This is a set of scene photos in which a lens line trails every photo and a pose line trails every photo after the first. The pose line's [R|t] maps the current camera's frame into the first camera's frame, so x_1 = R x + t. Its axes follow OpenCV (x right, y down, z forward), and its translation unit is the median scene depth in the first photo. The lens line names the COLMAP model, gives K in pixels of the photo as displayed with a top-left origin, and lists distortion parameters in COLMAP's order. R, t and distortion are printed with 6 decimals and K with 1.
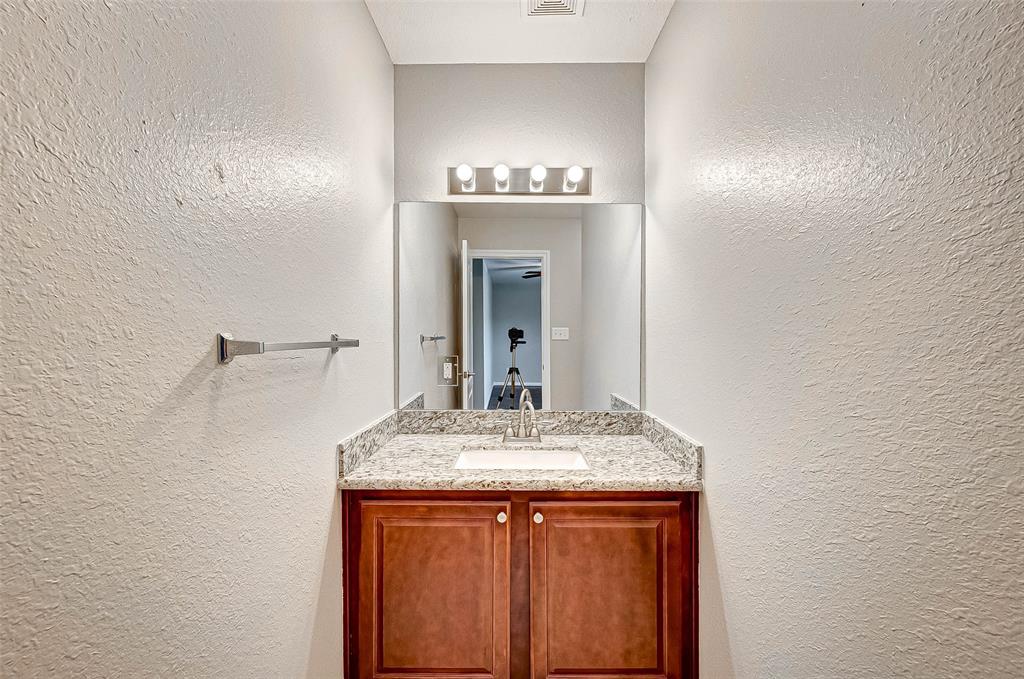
lens RADIAL K [[419.9, 0, 512.0], [0, 419.9, 339.5], [0, 0, 1]] dist [0.001359, 0.000239]
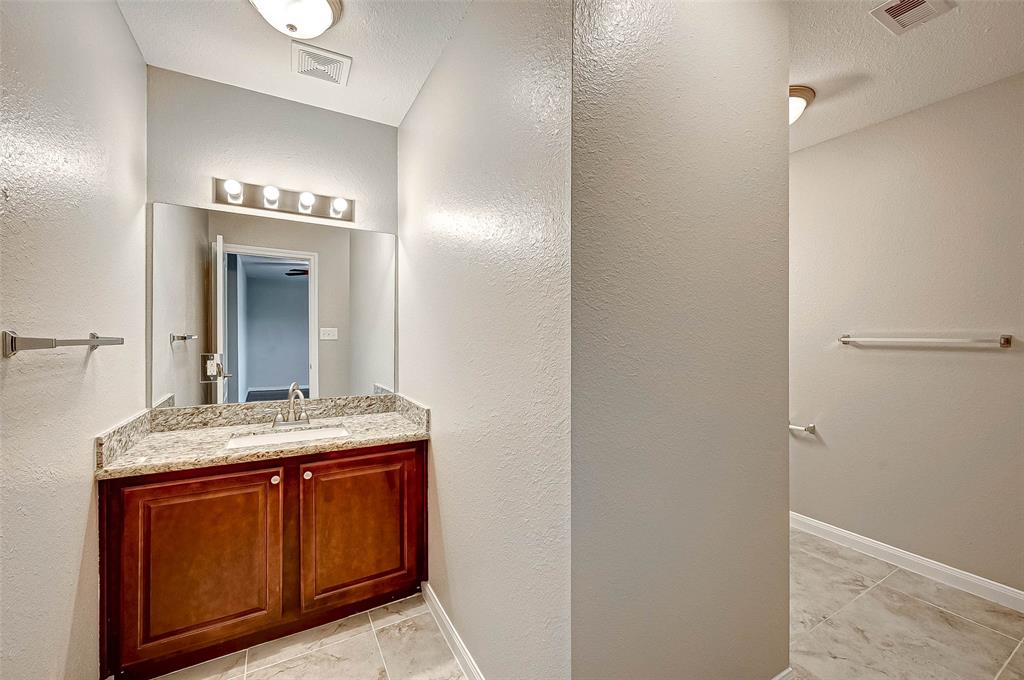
lens RADIAL K [[408.5, 0, 509.1], [0, 408.5, 337.2], [0, 0, 1]] dist [0.001905, -0.000302]
pose [[0.863916, 0.000882, 0.503635, -0.035005], [0.002526, 0.999978, -0.006084, 0.007450], [-0.503629, 0.006528, 0.863895, -0.392015]]
